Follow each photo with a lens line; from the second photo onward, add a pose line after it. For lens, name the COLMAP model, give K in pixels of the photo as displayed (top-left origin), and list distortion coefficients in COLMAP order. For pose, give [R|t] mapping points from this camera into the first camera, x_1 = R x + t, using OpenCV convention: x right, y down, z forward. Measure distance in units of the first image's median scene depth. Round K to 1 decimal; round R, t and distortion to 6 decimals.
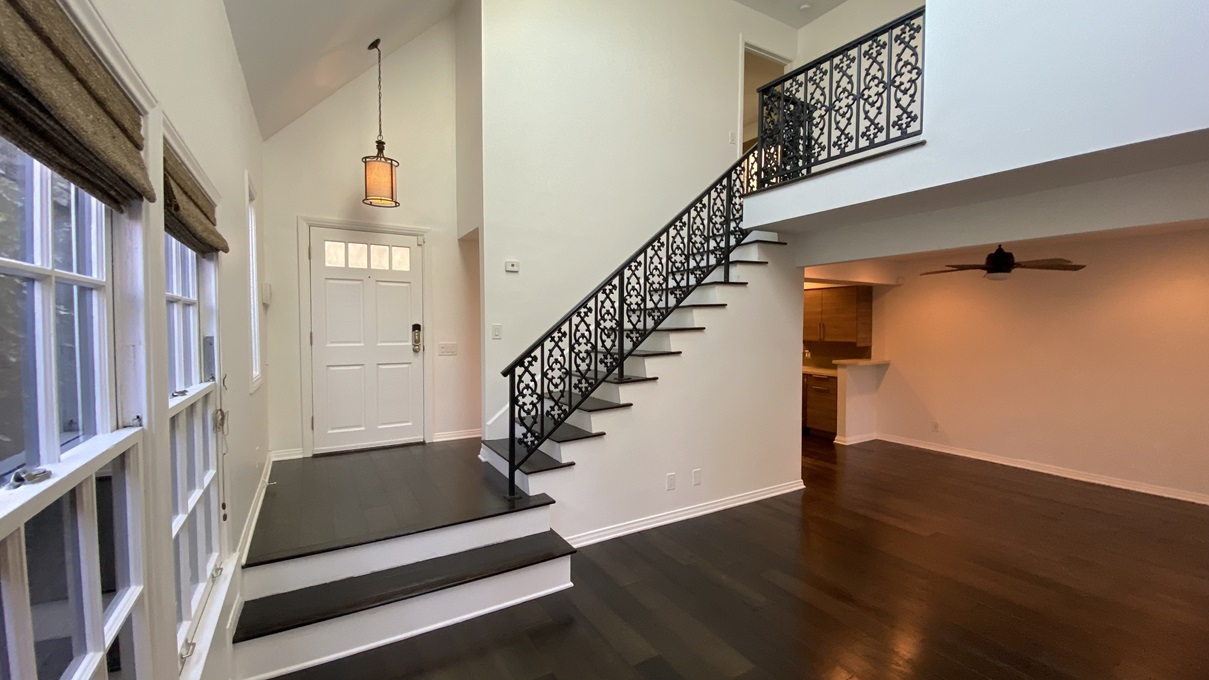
lens RADIAL K [[496.5, 0, 604.5], [0, 496.5, 340.0], [0, 0, 1]] dist [0.046130, -0.031340]
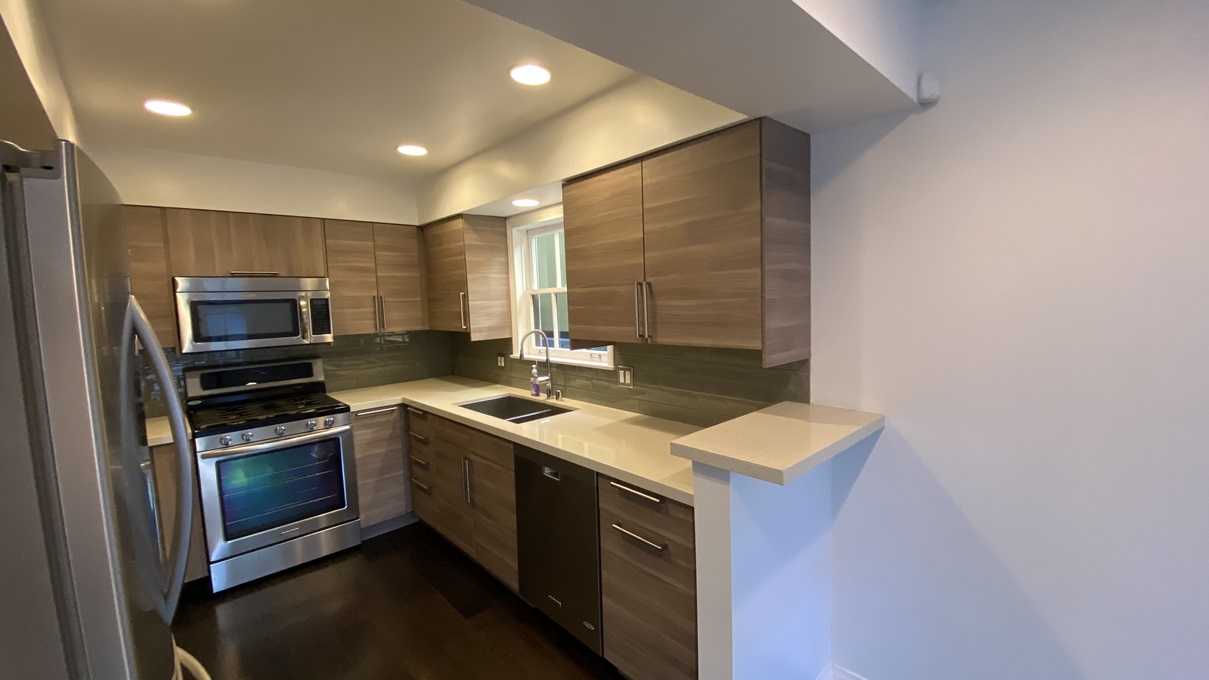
lens RADIAL K [[496.5, 0, 604.5], [0, 496.5, 340.0], [0, 0, 1]] dist [0.046130, -0.031340]
pose [[0.975083, -0.049135, 0.216330, 0.367915], [0.038493, 0.997845, 0.053140, -0.016994], [-0.218475, -0.043489, 0.974873, 0.766413]]
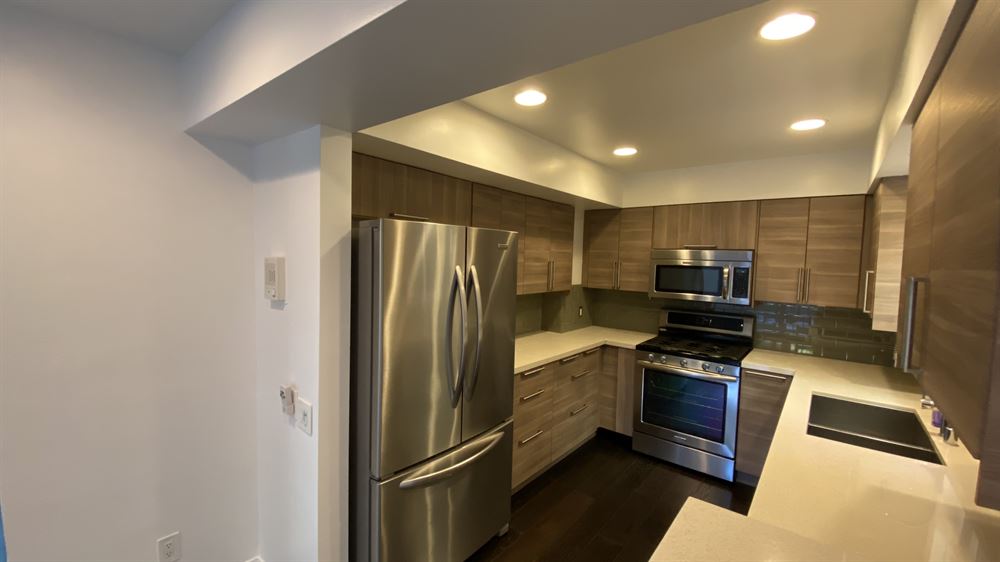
lens RADIAL K [[410.7, 0, 500.0], [0, 410.7, 281.0], [0, 0, 1]] dist [0.046130, -0.031340]
pose [[0.352757, 0.066998, -0.933313, 0.537093], [-0.067718, 0.996646, 0.045950, -0.028202], [0.933261, 0.046993, 0.356111, 0.857683]]
